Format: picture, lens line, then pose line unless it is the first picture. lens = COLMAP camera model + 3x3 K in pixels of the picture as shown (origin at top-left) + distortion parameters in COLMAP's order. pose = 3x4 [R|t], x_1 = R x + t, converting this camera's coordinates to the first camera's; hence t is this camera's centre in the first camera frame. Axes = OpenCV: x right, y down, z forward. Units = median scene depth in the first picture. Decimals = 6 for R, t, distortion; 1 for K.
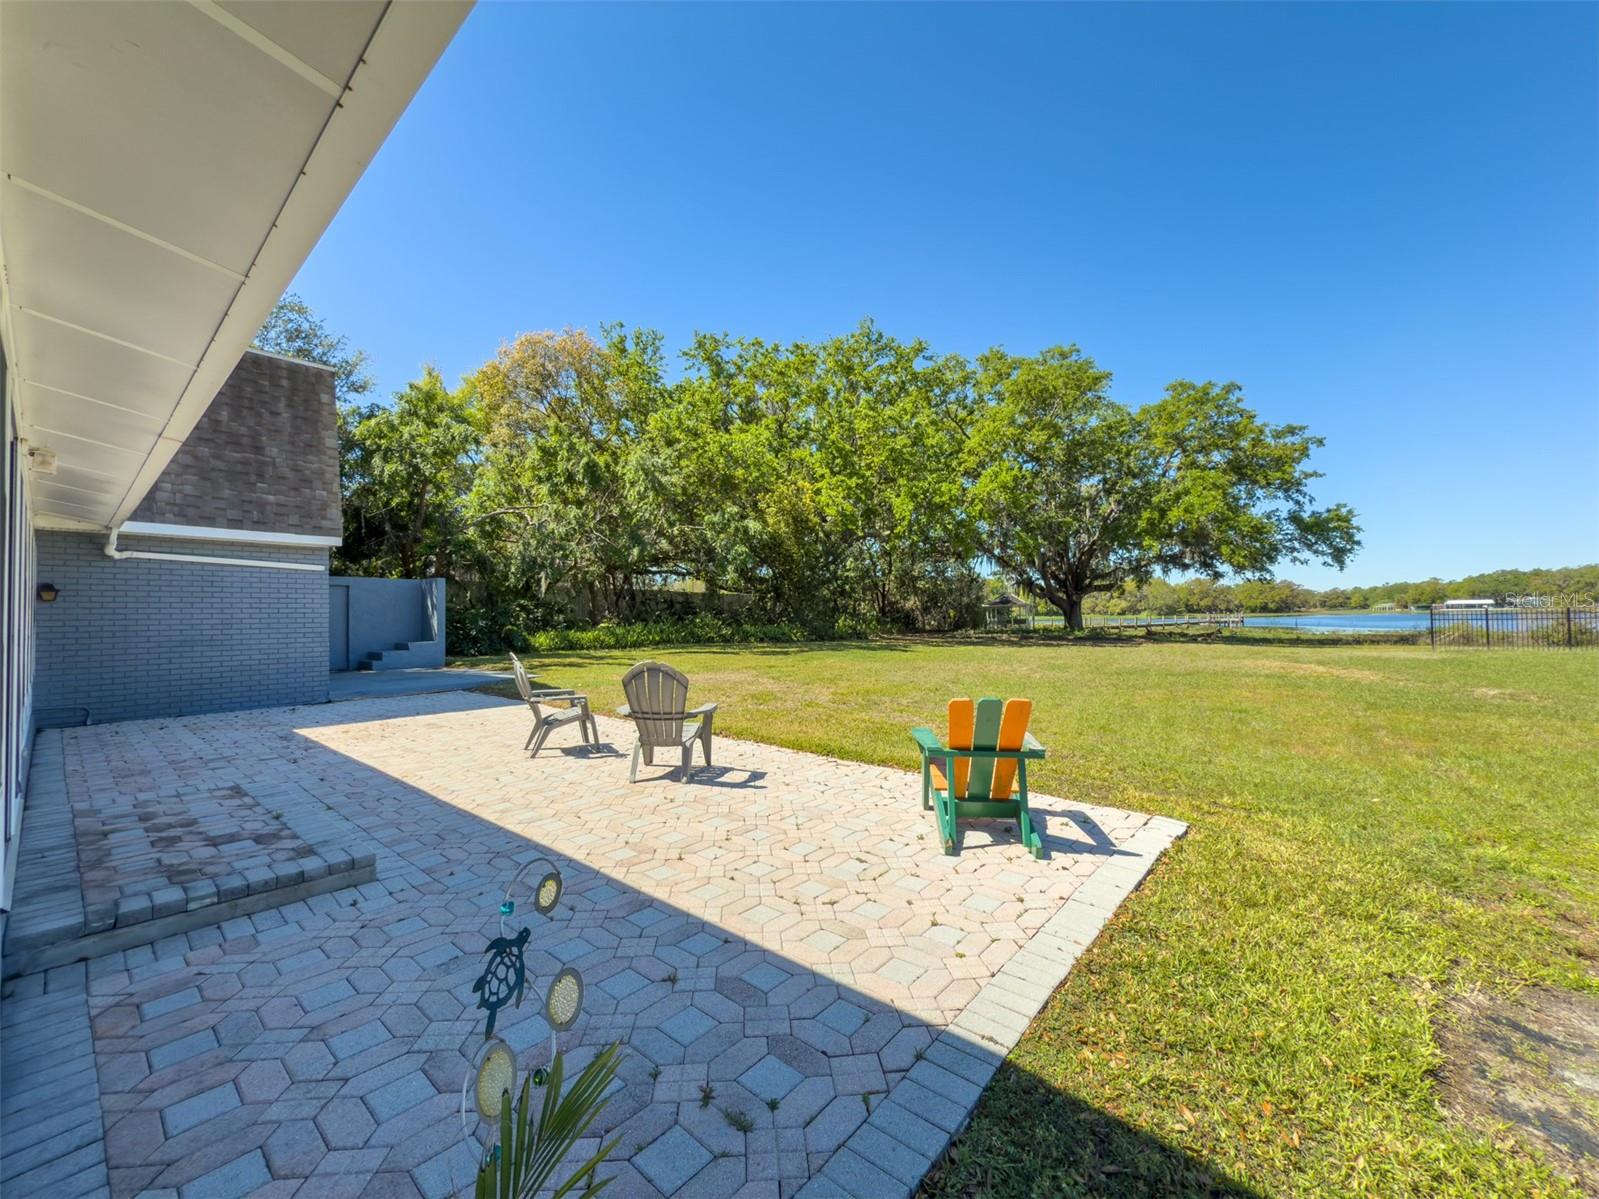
lens RADIAL K [[637.2, 0, 802.0], [0, 637.2, 602.2], [0, 0, 1]] dist [0.000287, 0.000612]
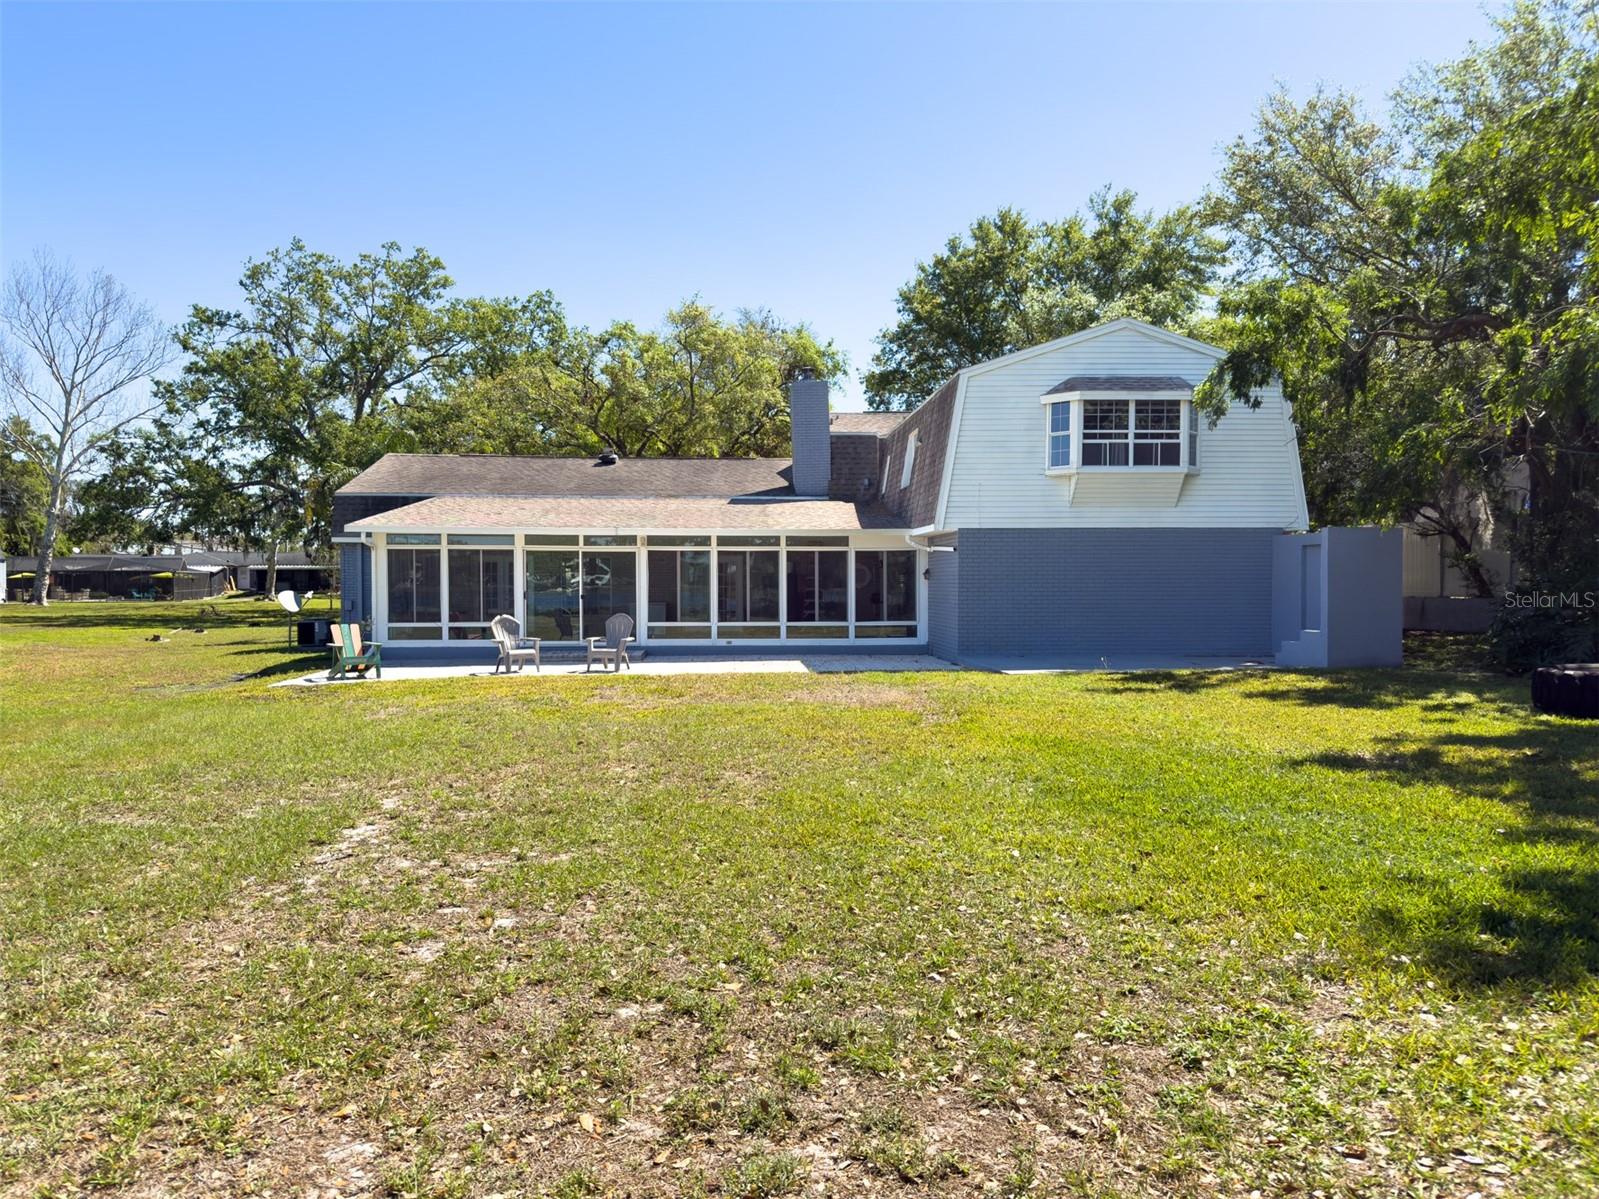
lens RADIAL K [[1105.6, 0, 799.7], [0, 1105.6, 614.9], [0, 0, 1]] dist [0.037297, -0.050499]
pose [[-0.725494, 0.034755, -0.687350, 1.633102], [0.024401, 0.999395, 0.024778, 0.018272], [0.687796, 0.001204, -0.725903, 4.386182]]
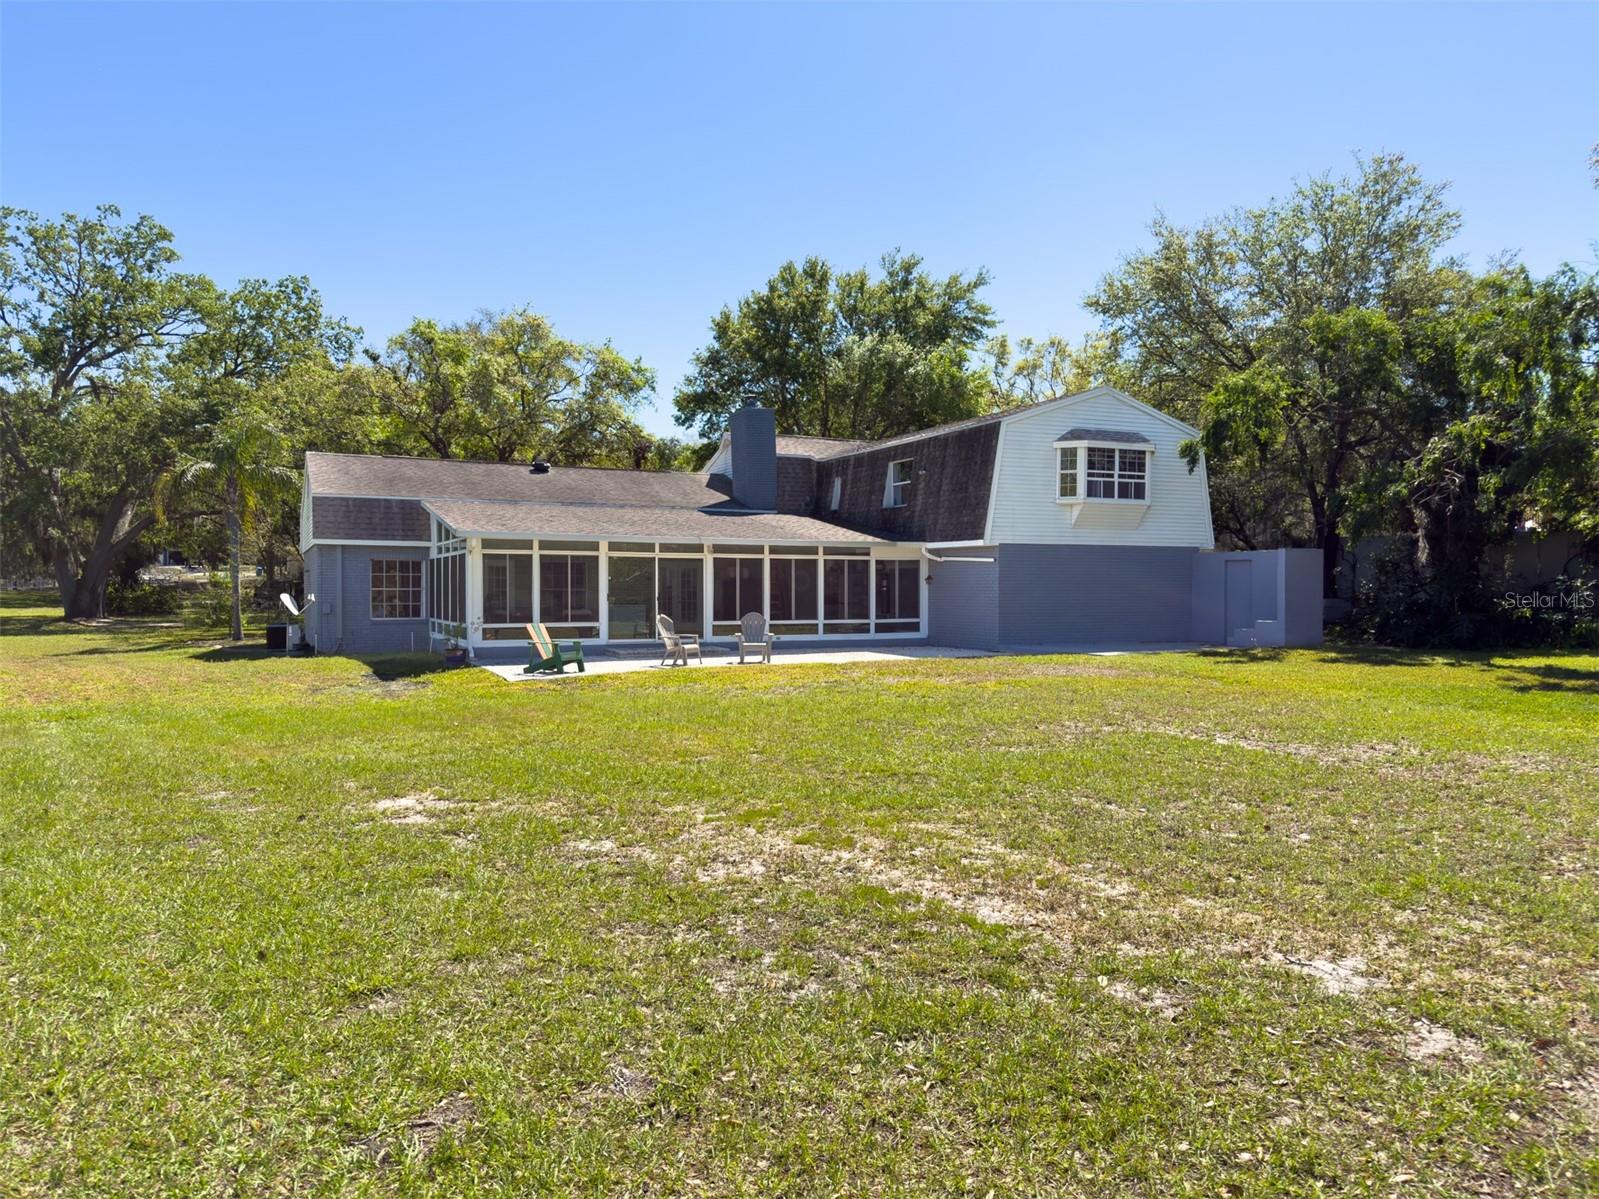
lens RADIAL K [[1105.6, 0, 792.2], [0, 1105.6, 605.4], [0, 0, 1]] dist [0.037297, -0.050499]
pose [[-0.419820, 0.028013, -0.907175, 3.379238], [0.022233, 0.999541, 0.020576, -0.022477], [0.907335, -0.011530, -0.420251, 3.173483]]
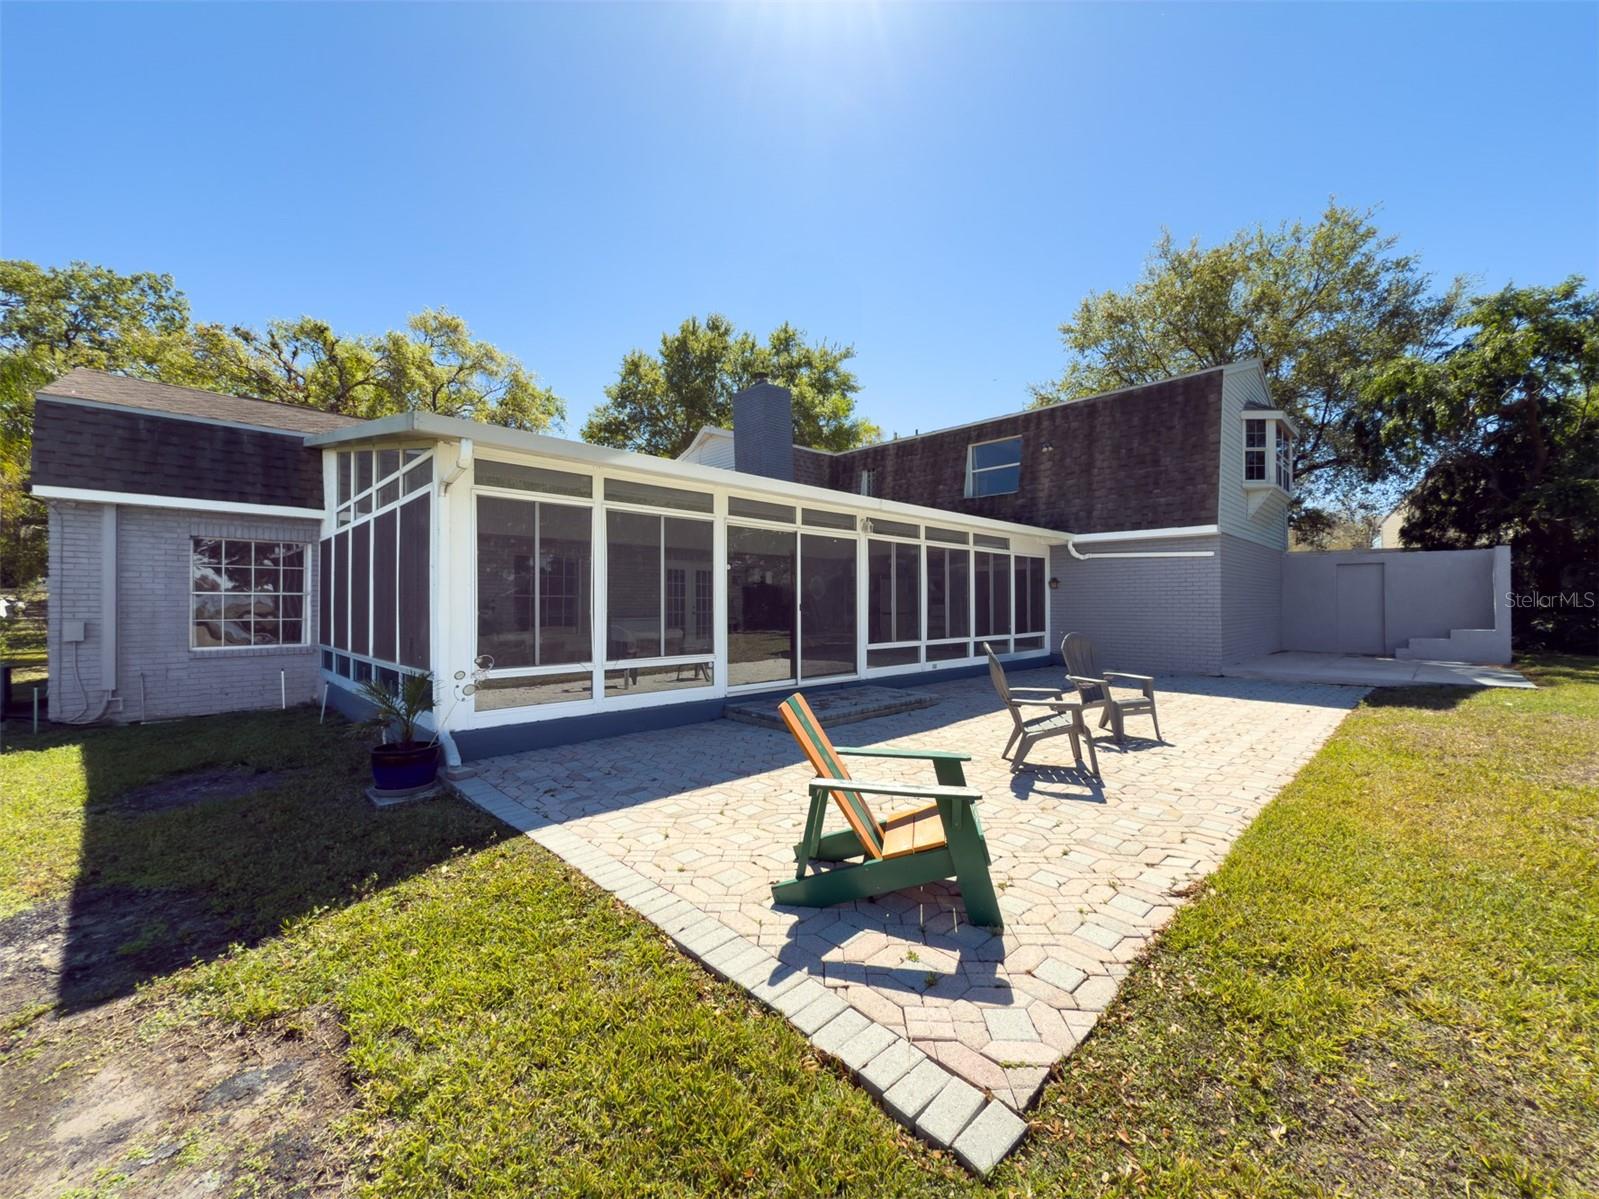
lens RADIAL K [[637.2, 0, 793.1], [0, 637.2, 594.9], [0, 0, 1]] dist [0.000287, 0.000612]
pose [[-0.105989, -0.001473, -0.994366, 0.801758], [0.022231, 0.999745, -0.003851, 0.010982], [0.994119, -0.022514, -0.105929, 0.761621]]
